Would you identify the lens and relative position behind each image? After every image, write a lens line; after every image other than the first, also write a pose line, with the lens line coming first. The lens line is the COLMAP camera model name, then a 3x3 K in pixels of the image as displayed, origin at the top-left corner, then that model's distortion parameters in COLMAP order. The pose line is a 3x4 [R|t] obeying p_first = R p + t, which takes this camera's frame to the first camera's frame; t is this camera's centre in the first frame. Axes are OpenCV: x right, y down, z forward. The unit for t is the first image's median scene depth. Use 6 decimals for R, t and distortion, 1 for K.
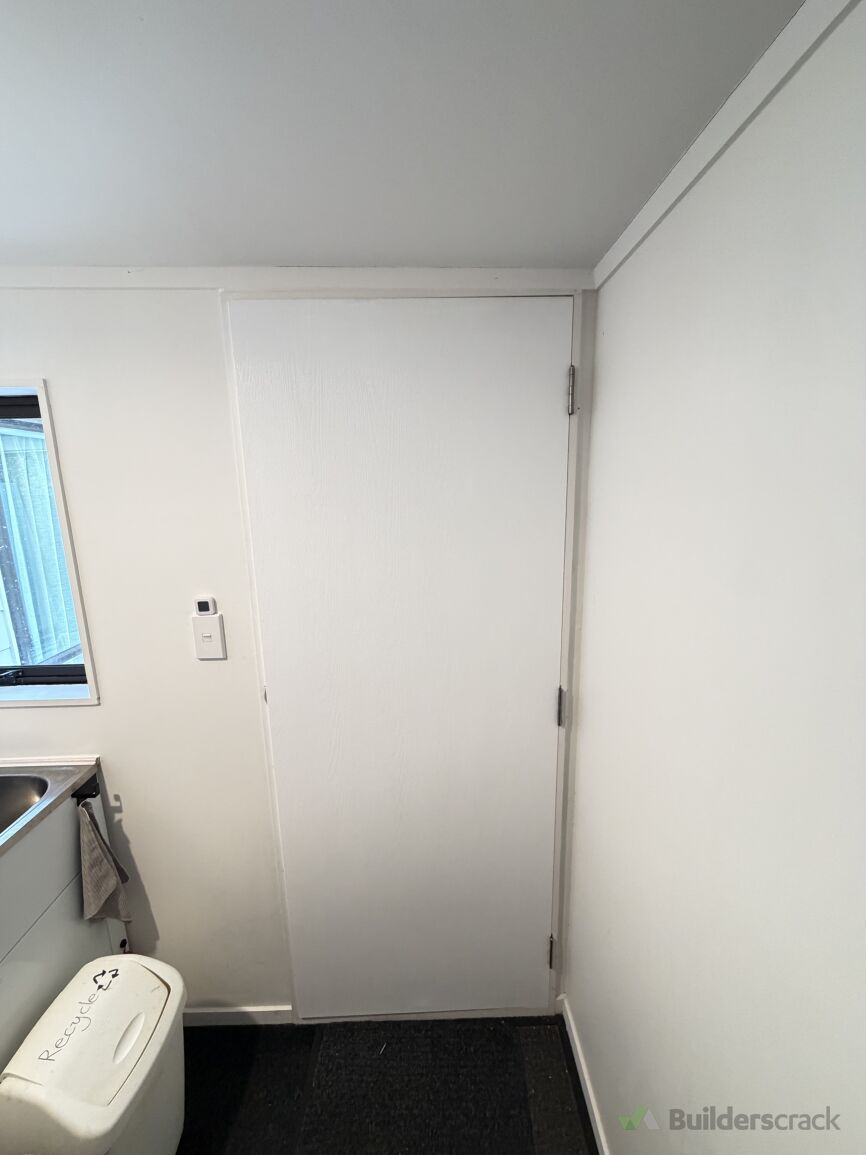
lens RADIAL K [[462.5, 0, 436.1], [0, 462.5, 573.0], [0, 0, 1]] dist [-0.007744, 0.000483]
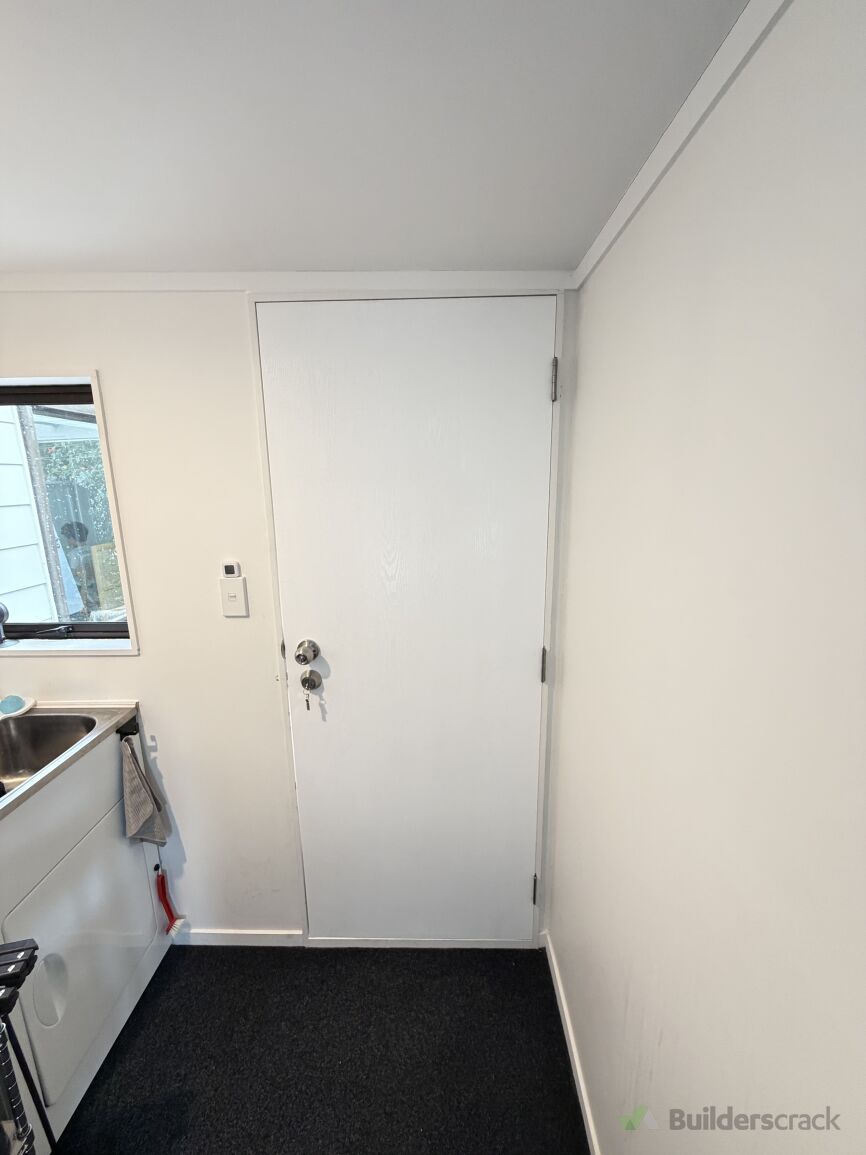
lens RADIAL K [[462.5, 0, 431.9], [0, 462.5, 580.4], [0, 0, 1]] dist [-0.007744, 0.000483]
pose [[0.999515, 0.010789, -0.029226, 0.030715], [-0.010591, 0.999920, 0.006933, 0.084180], [0.029299, -0.006620, 0.999549, -0.128068]]
